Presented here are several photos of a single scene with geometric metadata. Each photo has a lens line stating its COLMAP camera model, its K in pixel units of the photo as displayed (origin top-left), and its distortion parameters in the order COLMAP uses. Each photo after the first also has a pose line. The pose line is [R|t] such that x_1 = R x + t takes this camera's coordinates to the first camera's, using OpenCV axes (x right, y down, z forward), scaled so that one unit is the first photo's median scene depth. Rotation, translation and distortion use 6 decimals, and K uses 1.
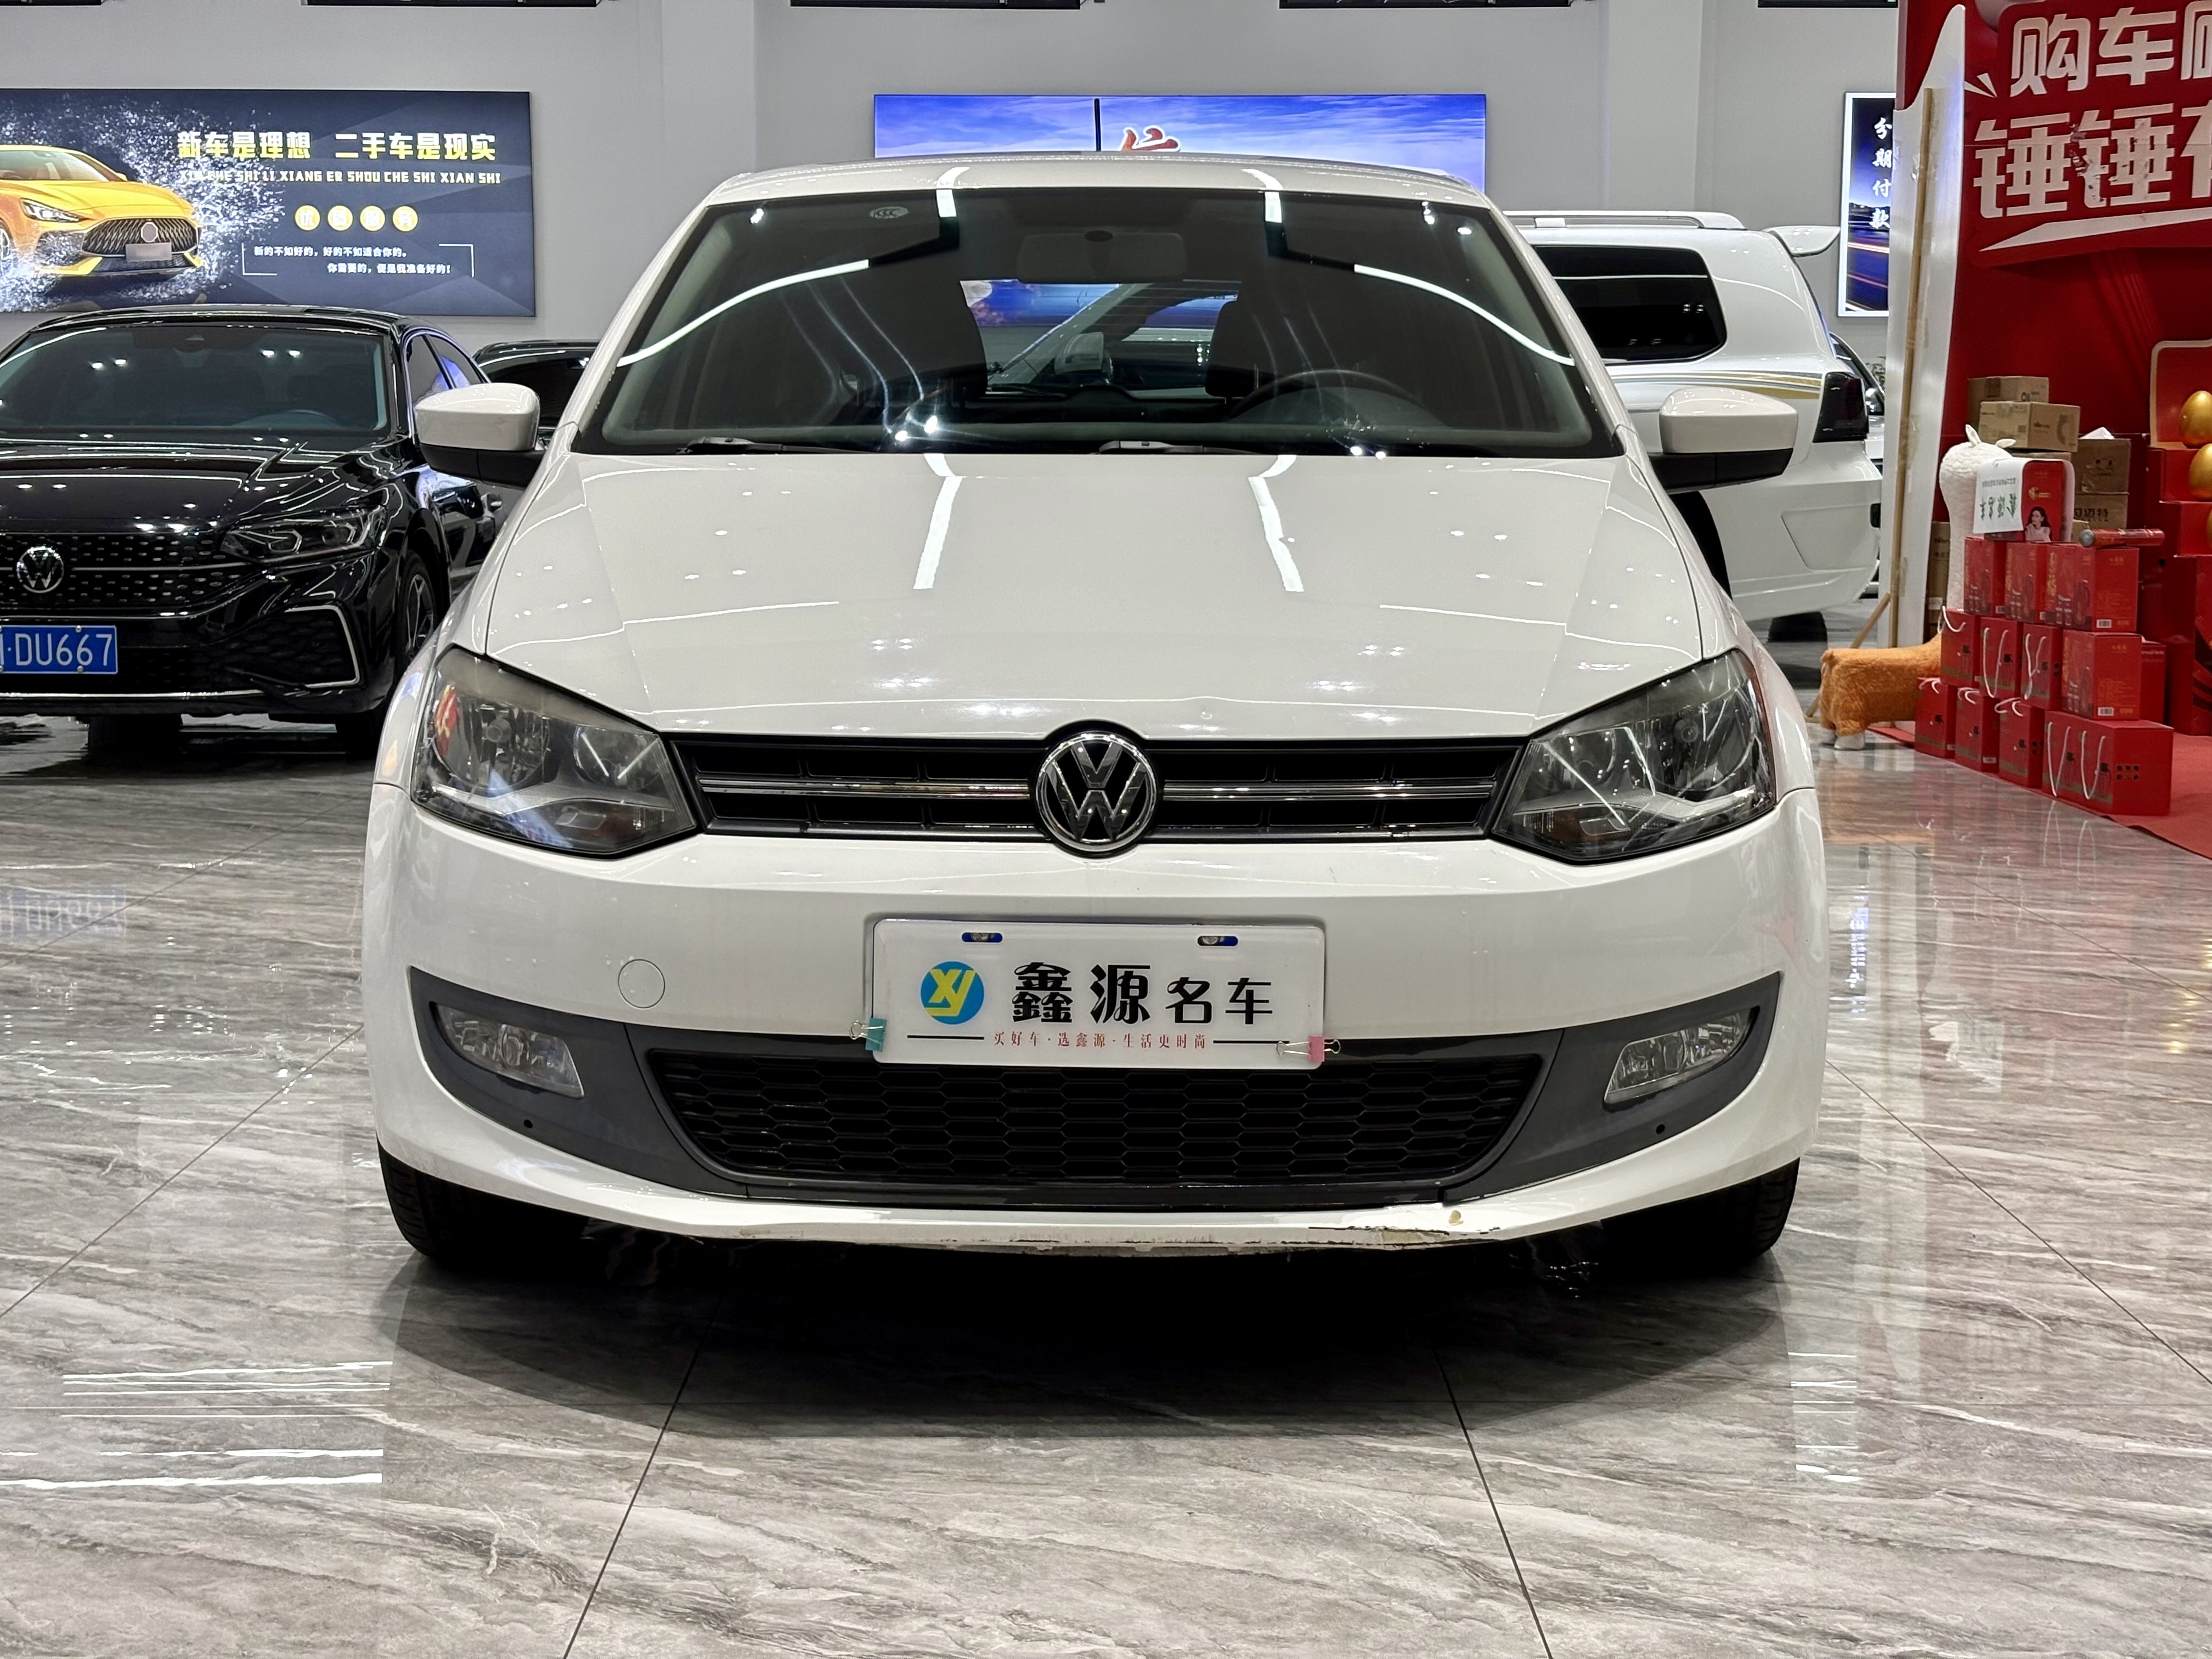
lens RADIAL K [[3346.6, 0, 1106.0], [0, 3346.6, 829.5], [0, 0, 1]] dist [0.208990, -0.807609]
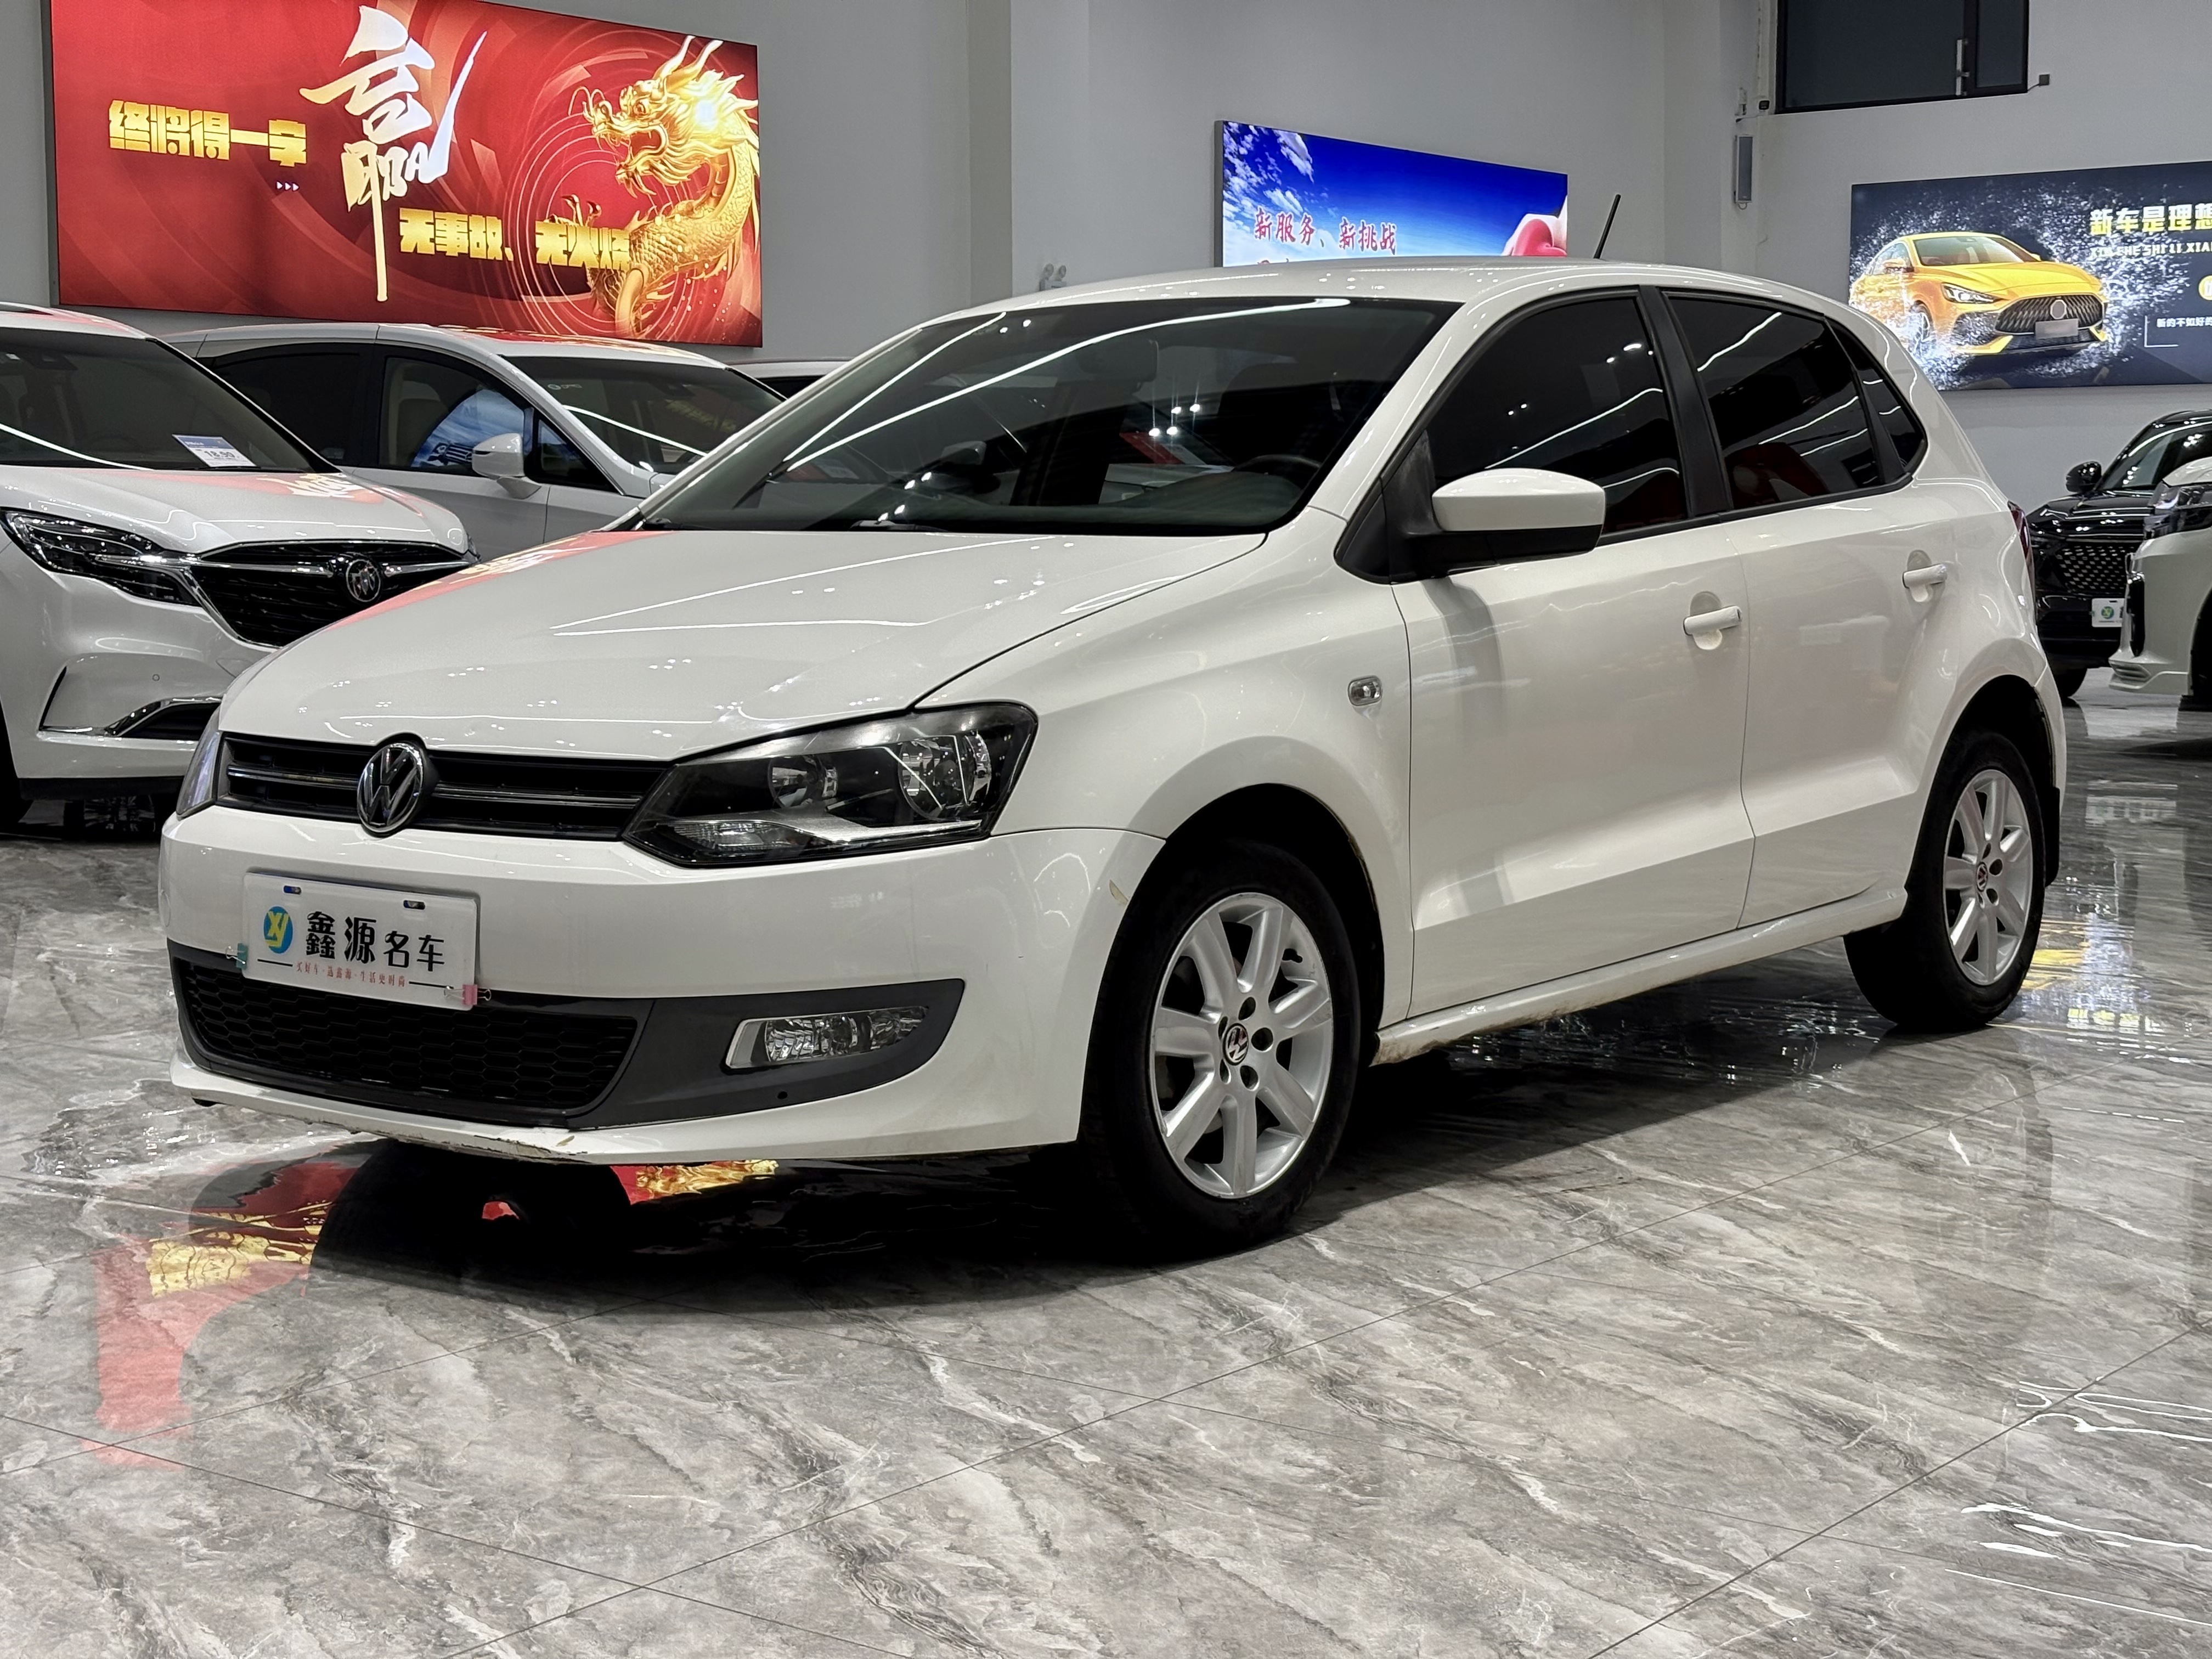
lens RADIAL K [[3346.6, 0, 1106.0], [0, 3346.6, 829.5], [0, 0, 1]] dist [0.208990, -0.807609]
pose [[0.789318, 0.055195, -0.611498, 1.020485], [-0.067468, 0.997717, 0.002968, -0.017546], [0.610266, 0.038914, 0.791240, 0.125160]]
